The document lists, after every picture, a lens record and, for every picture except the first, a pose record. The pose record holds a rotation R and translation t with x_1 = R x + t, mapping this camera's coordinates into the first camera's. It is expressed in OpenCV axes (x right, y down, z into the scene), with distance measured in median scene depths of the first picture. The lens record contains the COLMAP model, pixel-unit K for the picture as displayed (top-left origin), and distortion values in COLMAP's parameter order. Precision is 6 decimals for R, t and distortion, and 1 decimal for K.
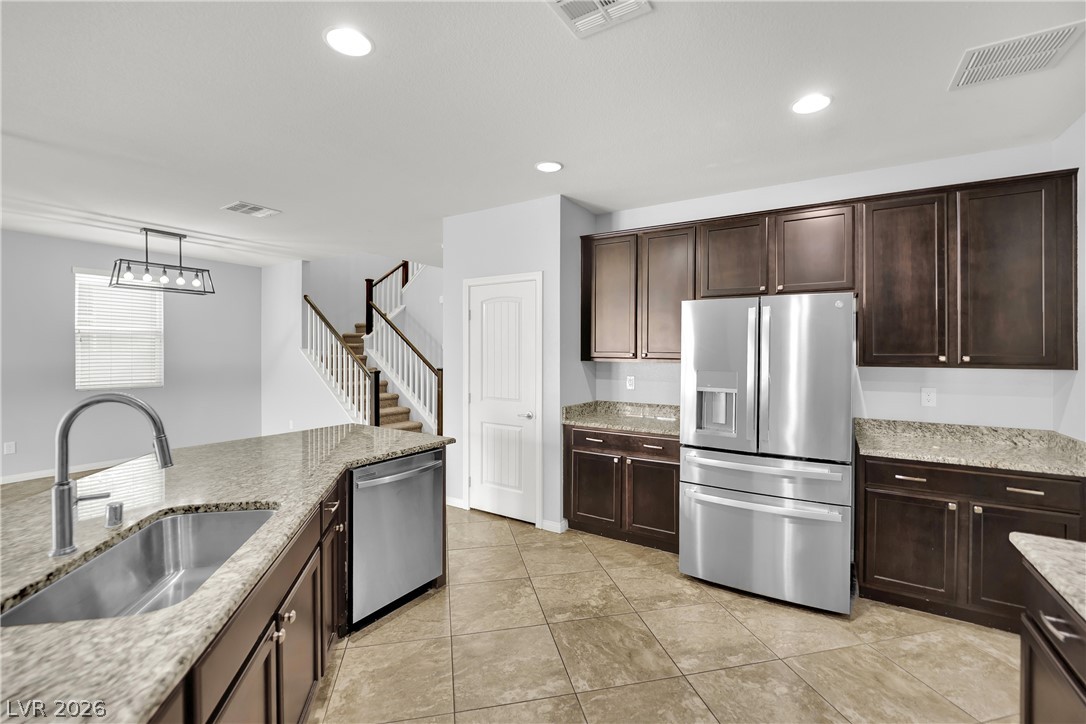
lens RADIAL K [[449.9, 0, 537.3], [0, 449.9, 353.3], [0, 0, 1]] dist [-0.014391, -0.000346]
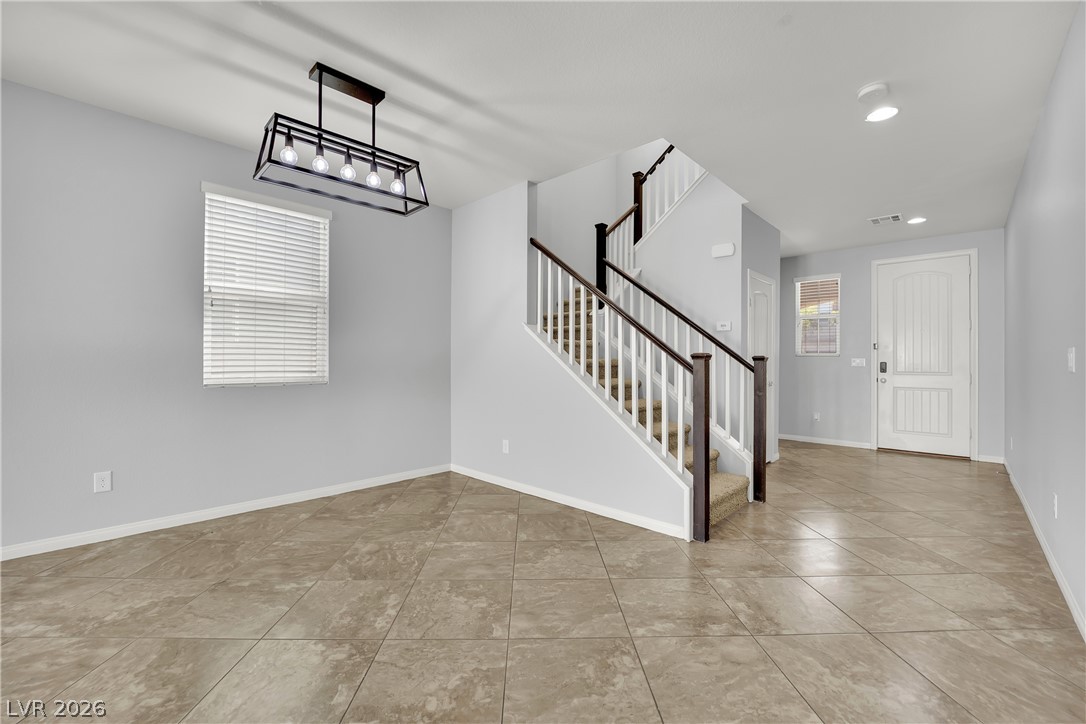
lens RADIAL K [[449.9, 0, 537.9], [0, 449.9, 357.4], [0, 0, 1]] dist [-0.014391, -0.000346]
pose [[0.981242, -0.003487, -0.192749, -0.494231], [-0.000714, 0.999764, -0.021722, 0.059478], [0.192780, 0.021452, 0.981008, 0.507615]]
